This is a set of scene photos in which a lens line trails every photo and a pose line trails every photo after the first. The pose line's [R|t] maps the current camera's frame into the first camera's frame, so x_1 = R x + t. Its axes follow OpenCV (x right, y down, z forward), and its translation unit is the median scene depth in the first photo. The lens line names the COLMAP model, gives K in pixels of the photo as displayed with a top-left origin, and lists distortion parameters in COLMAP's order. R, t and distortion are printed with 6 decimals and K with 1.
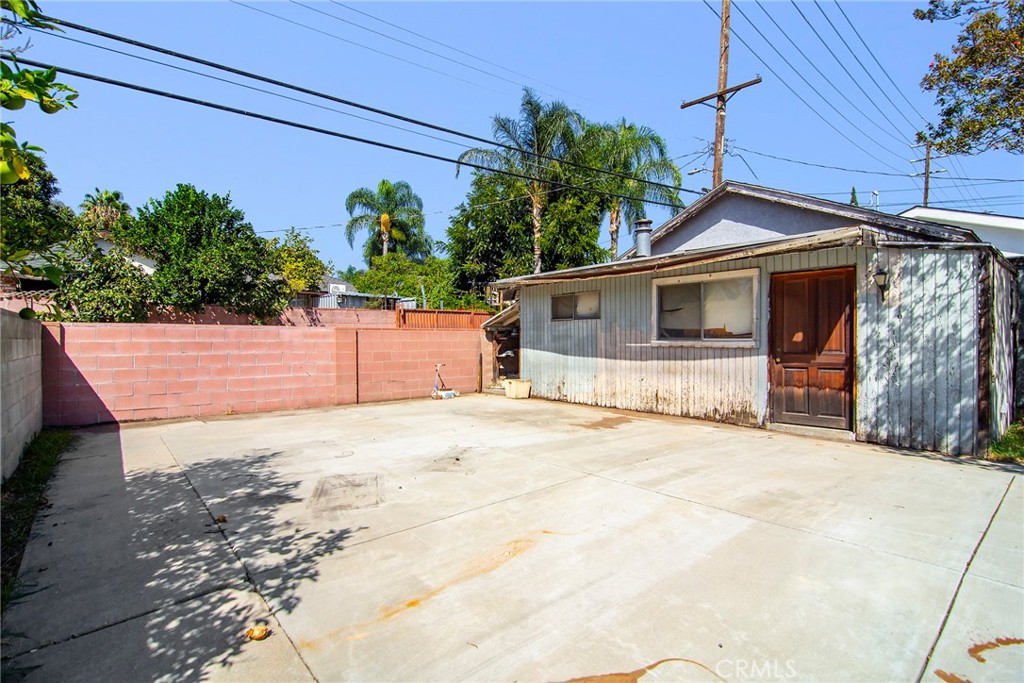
lens RADIAL K [[486.8, 0, 513.2], [0, 486.8, 344.5], [0, 0, 1]] dist [-0.004922, -0.010150]
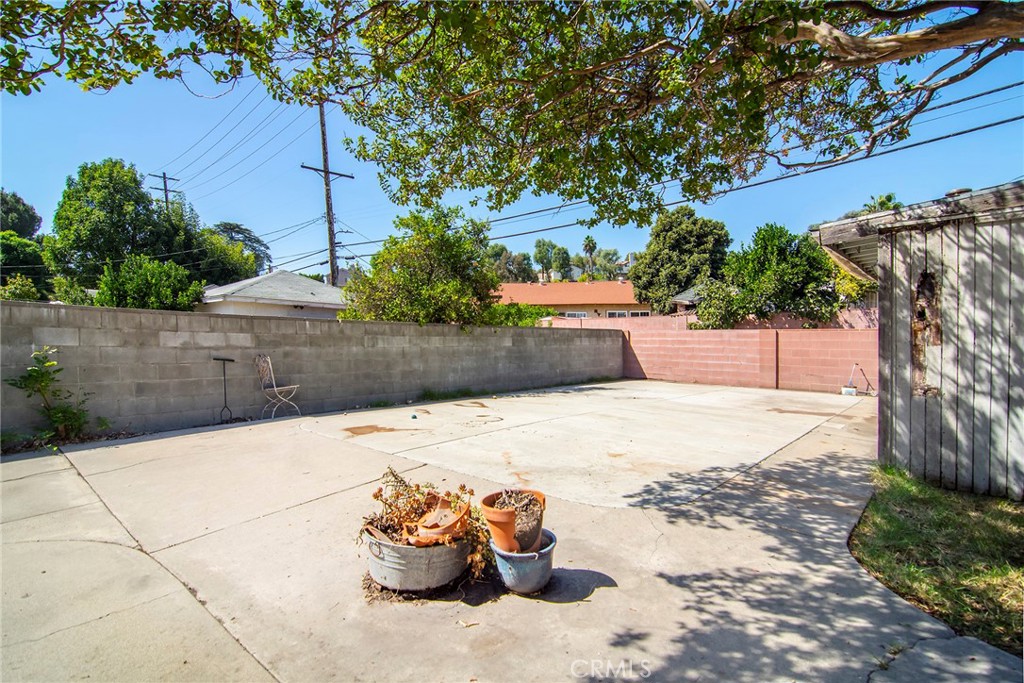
lens RADIAL K [[511.2, 0, 525.7], [0, 511.2, 342.5], [0, 0, 1]] dist [-0.000367, 0.000069]
pose [[0.120067, 0.011396, -0.992700, 0.965511], [-0.014648, 0.999846, 0.009706, -0.004467], [0.992658, 0.013376, 0.120216, 0.183407]]
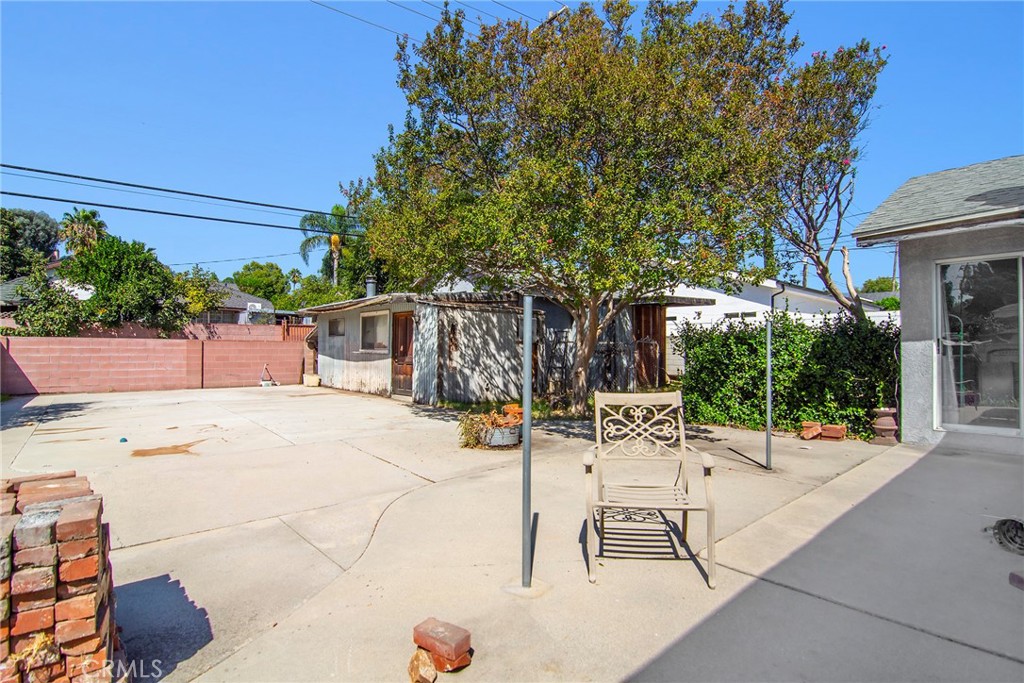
lens RADIAL K [[486.8, 0, 513.2], [0, 486.8, 344.5], [0, 0, 1]] dist [-0.004922, -0.010150]
pose [[0.999837, 0.008110, 0.016138, 0.673917], [-0.007802, 0.999787, -0.019089, 0.002280], [-0.016289, 0.018960, 0.999688, -0.597486]]
